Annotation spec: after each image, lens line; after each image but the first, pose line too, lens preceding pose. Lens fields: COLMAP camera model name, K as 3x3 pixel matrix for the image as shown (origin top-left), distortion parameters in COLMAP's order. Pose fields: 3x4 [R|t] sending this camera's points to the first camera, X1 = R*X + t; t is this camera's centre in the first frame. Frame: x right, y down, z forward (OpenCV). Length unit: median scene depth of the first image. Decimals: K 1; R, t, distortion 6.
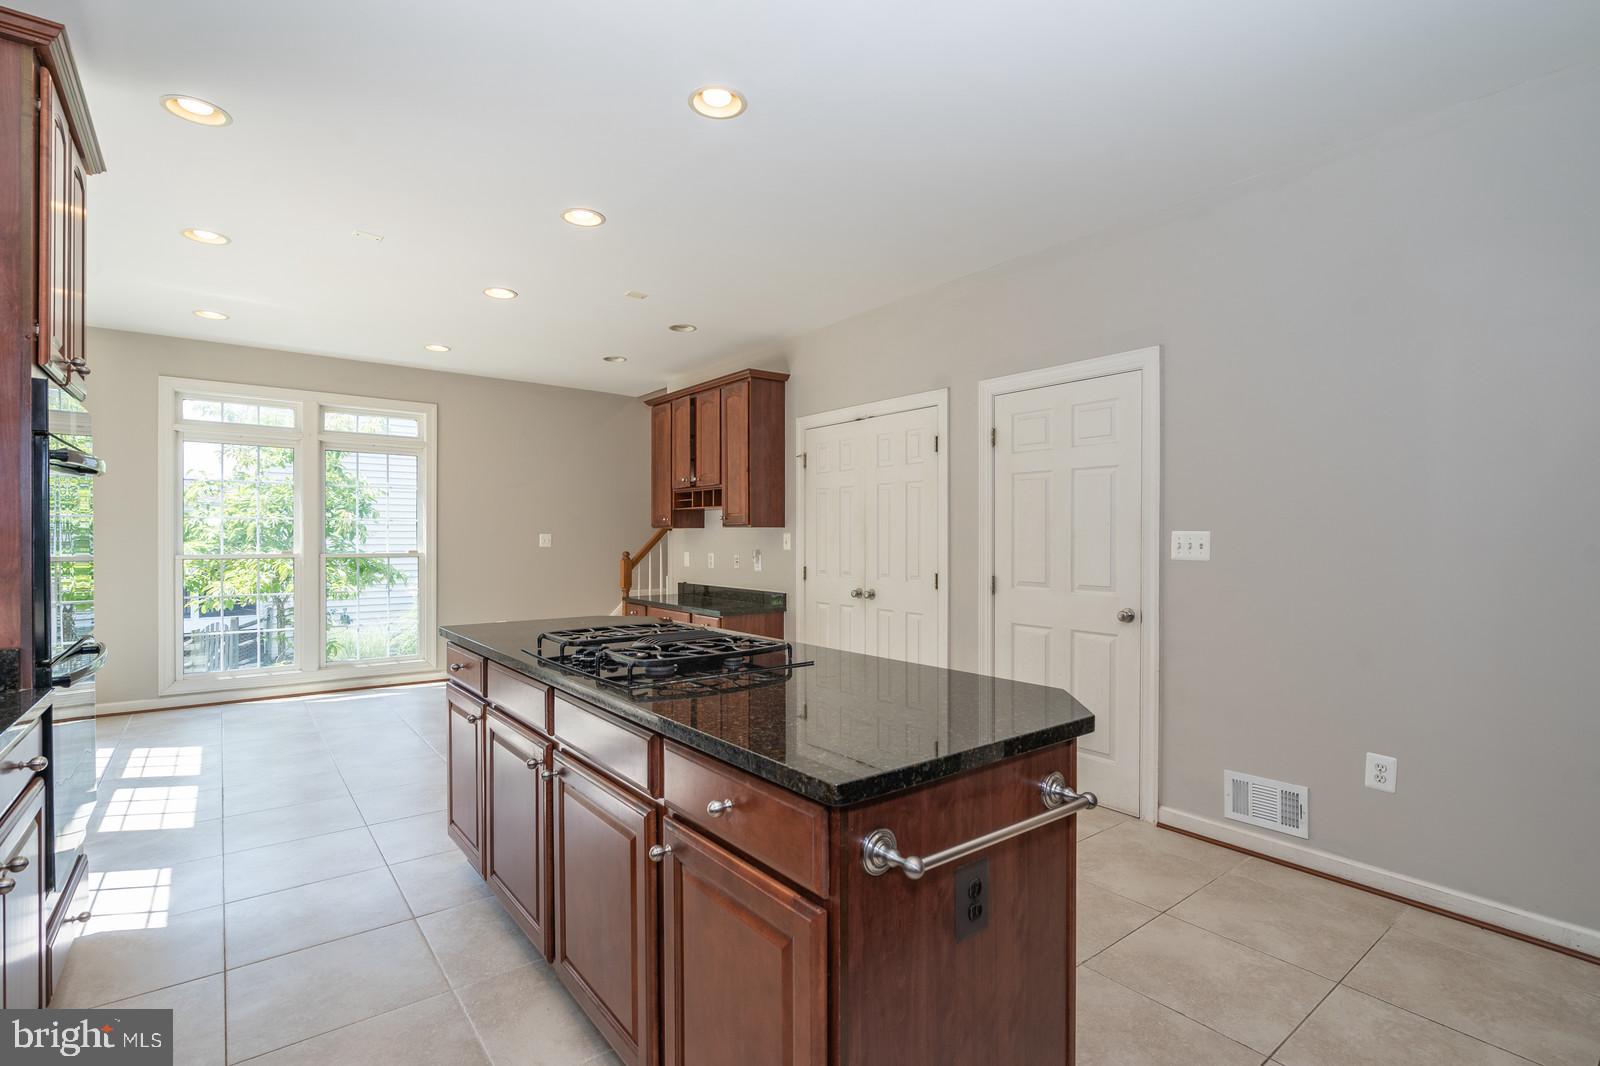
lens RADIAL K [[720.8, 0, 803.6], [0, 720.8, 544.4], [0, 0, 1]] dist [-0.019425, 0.004042]
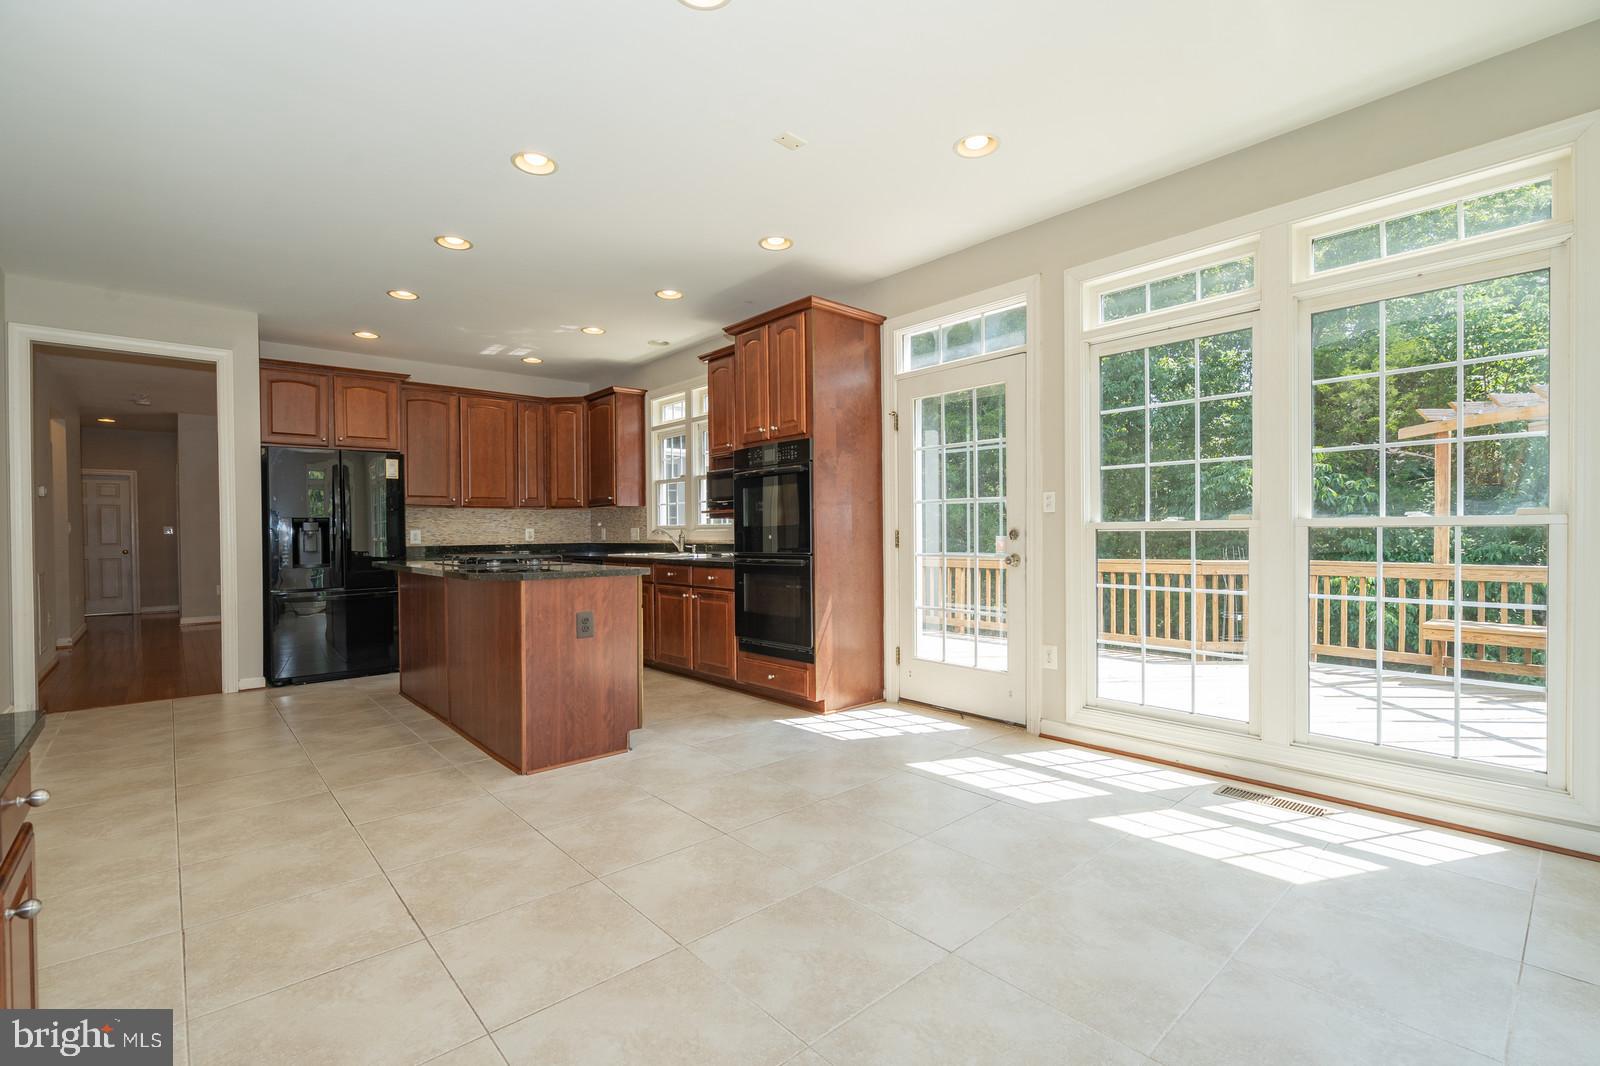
lens RADIAL K [[720.8, 0, 807.8], [0, 720.8, 537.5], [0, 0, 1]] dist [-0.019425, 0.004042]
pose [[-0.998929, 0.005663, -0.045914, -0.397040], [0.004806, 0.999813, 0.018747, 0.019473], [0.046012, 0.018506, -0.998769, 1.237661]]
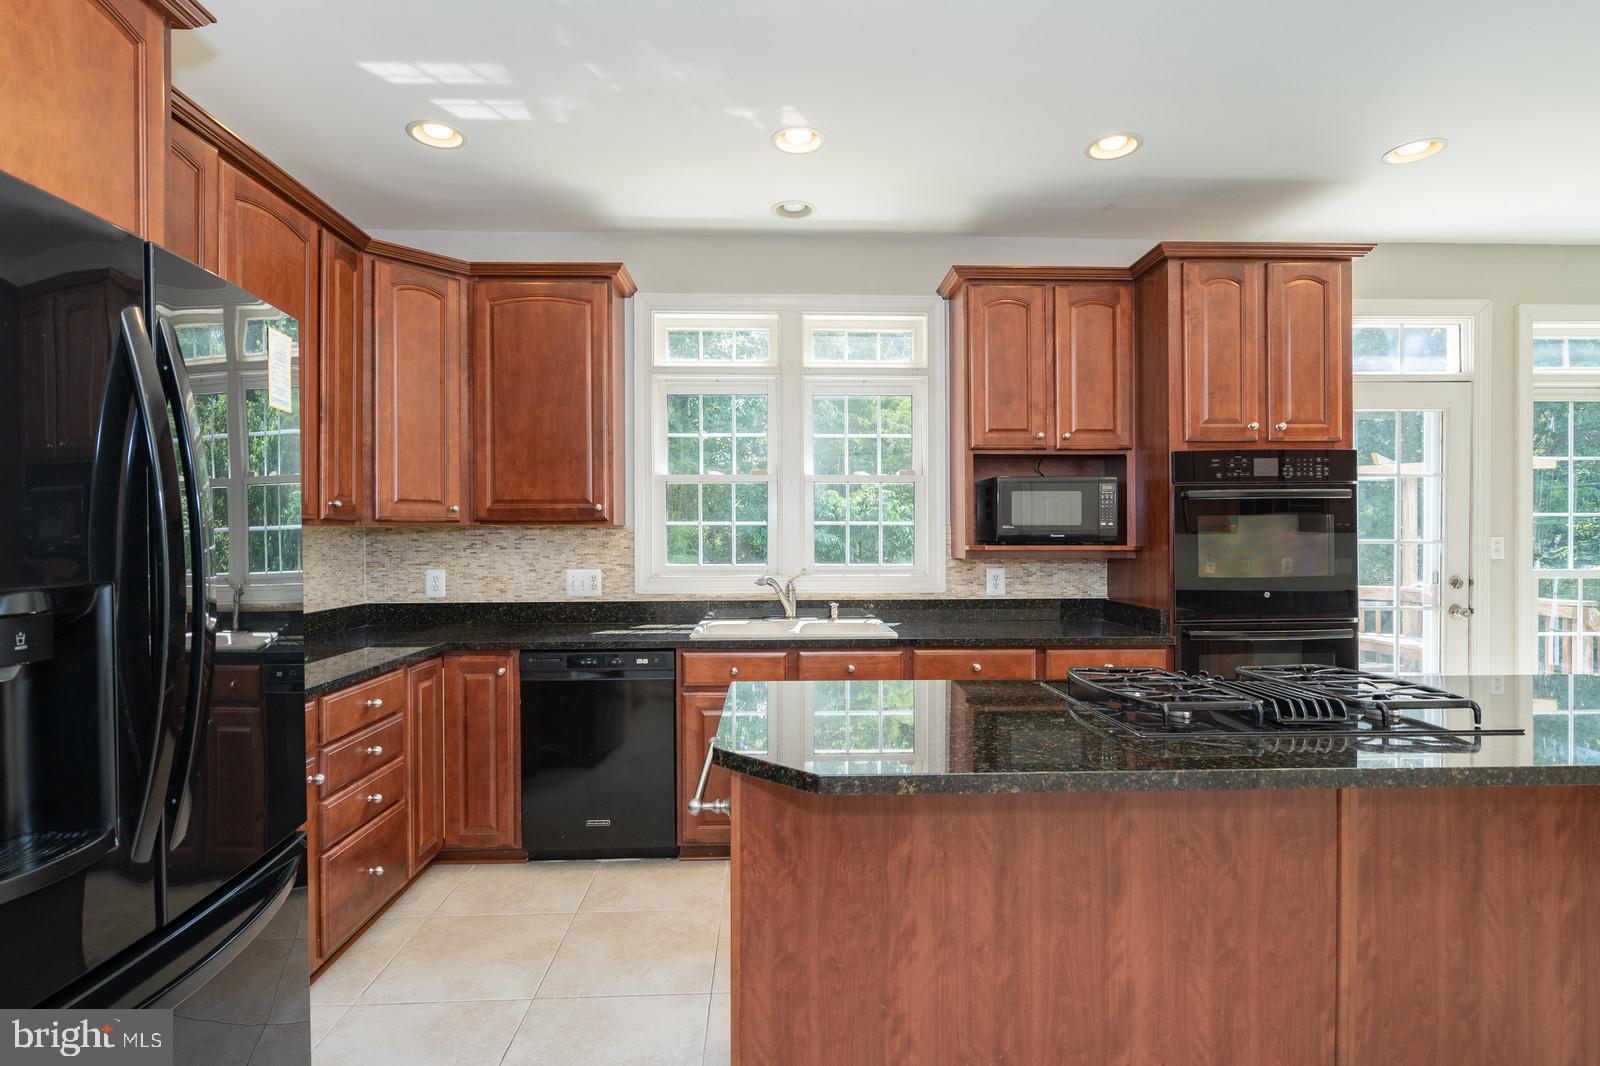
lens RADIAL K [[790.3, 0, 793.0], [0, 790.3, 536.3], [0, 0, 1]] dist [-0.003251, -0.000896]
pose [[-0.605284, -0.003876, -0.796000, 0.311276], [-0.009189, 0.999956, 0.002118, -0.007974], [0.795956, 0.008597, -0.605293, 0.447895]]
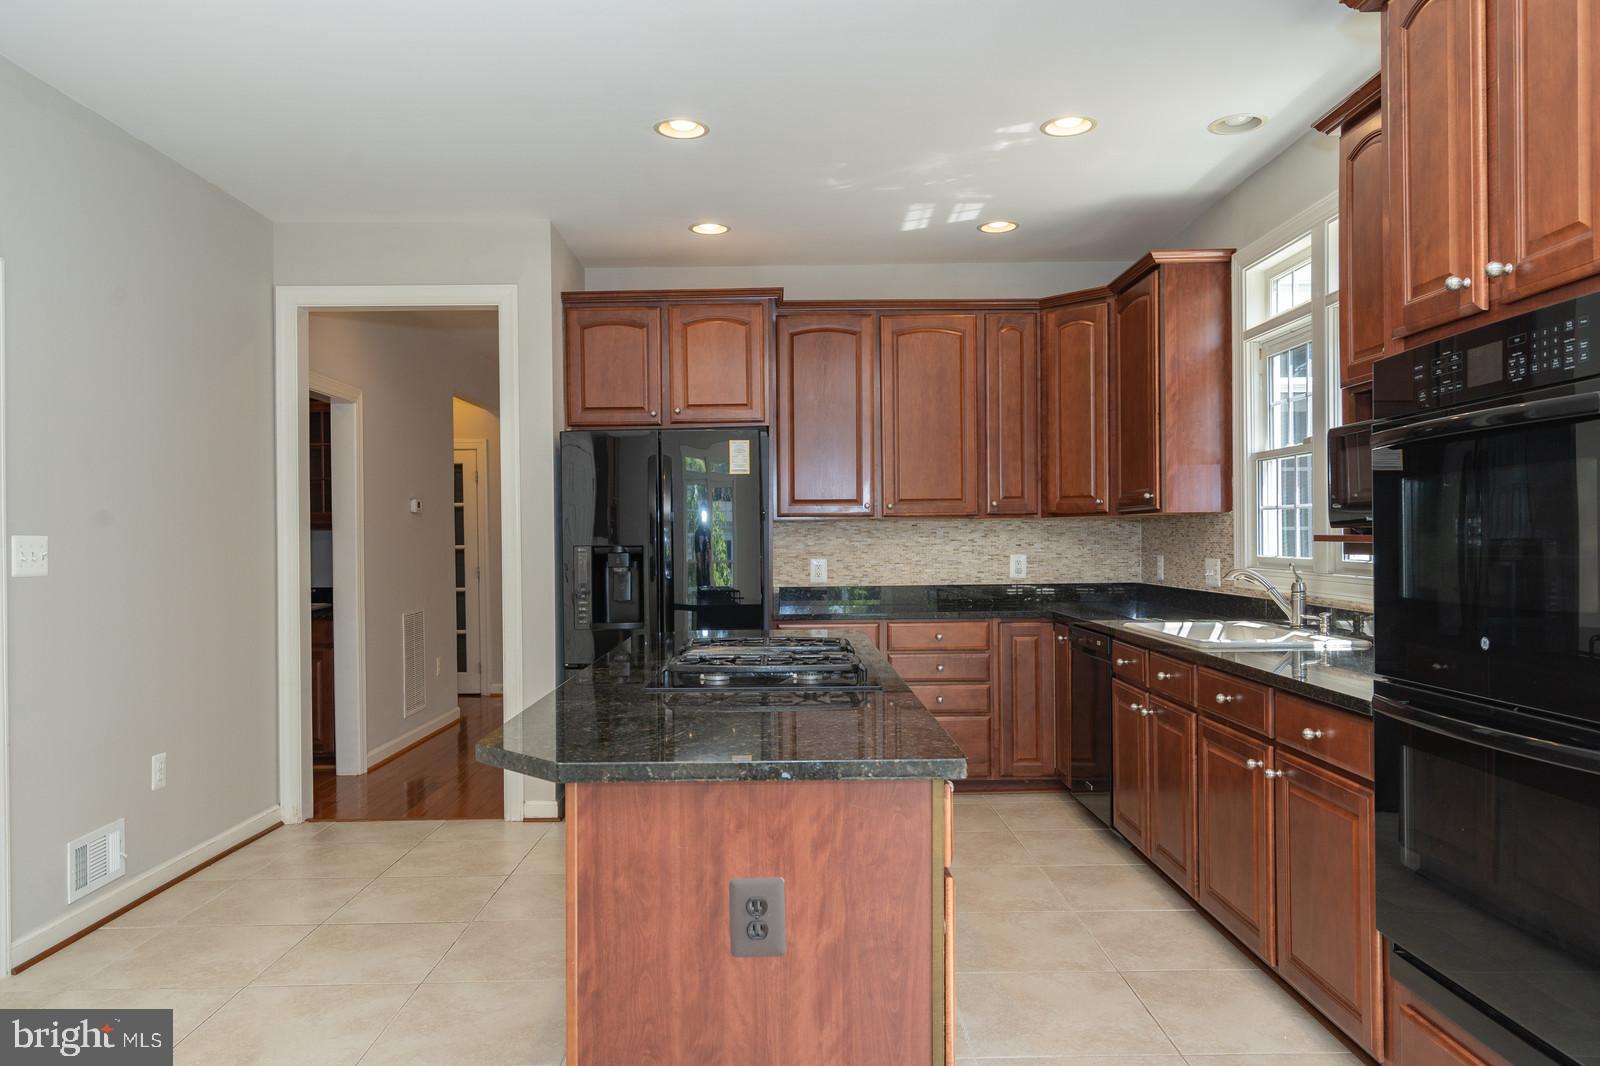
lens RADIAL K [[1097.9, 0, 797.1], [0, 1097.9, 541.0], [0, 0, 1]] dist [0.009741, 0.004522]
pose [[-0.781091, 0.000312, 0.624417, -0.444744], [0.013974, 0.999758, 0.016982, -0.011044], [-0.624261, 0.021990, -0.780907, 0.825981]]
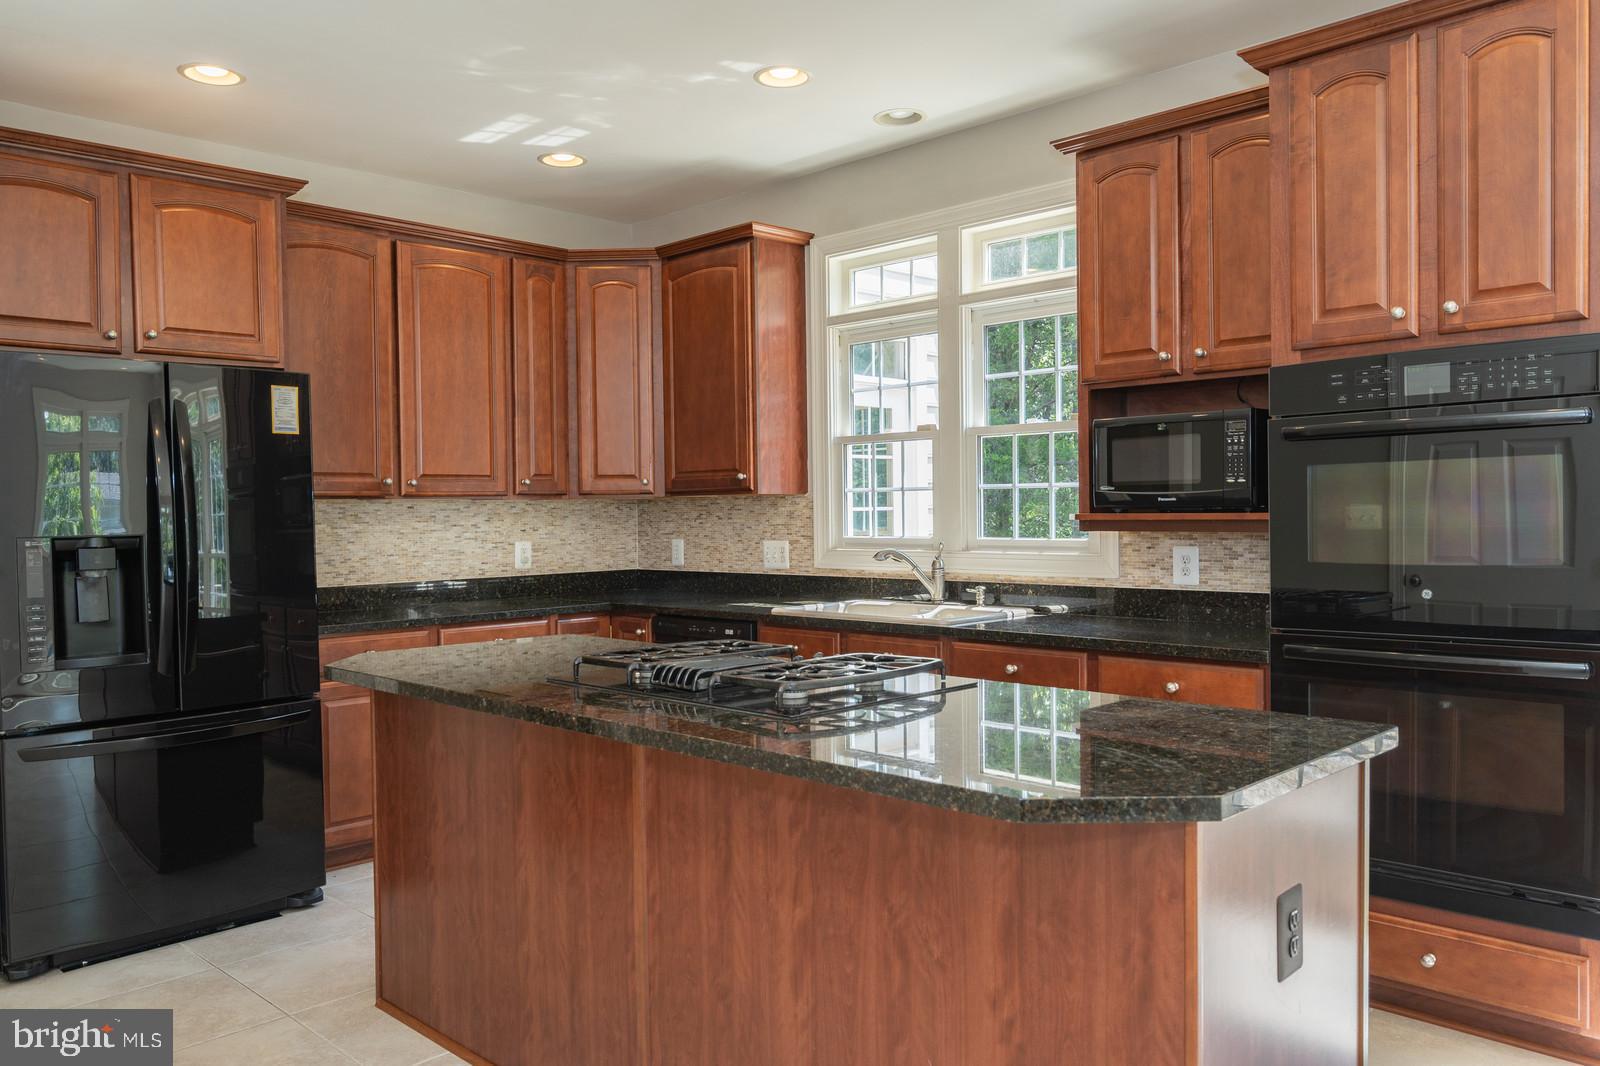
lens RADIAL K [[1197.6, 0, 799.8], [0, 1197.6, 538.1], [0, 0, 1]] dist [0.005966, 0.008836]
pose [[-0.994093, 0.011717, -0.107899, -0.046571], [0.008148, 0.999407, 0.033460, -0.011350], [0.108227, 0.032383, -0.993599, 0.885869]]
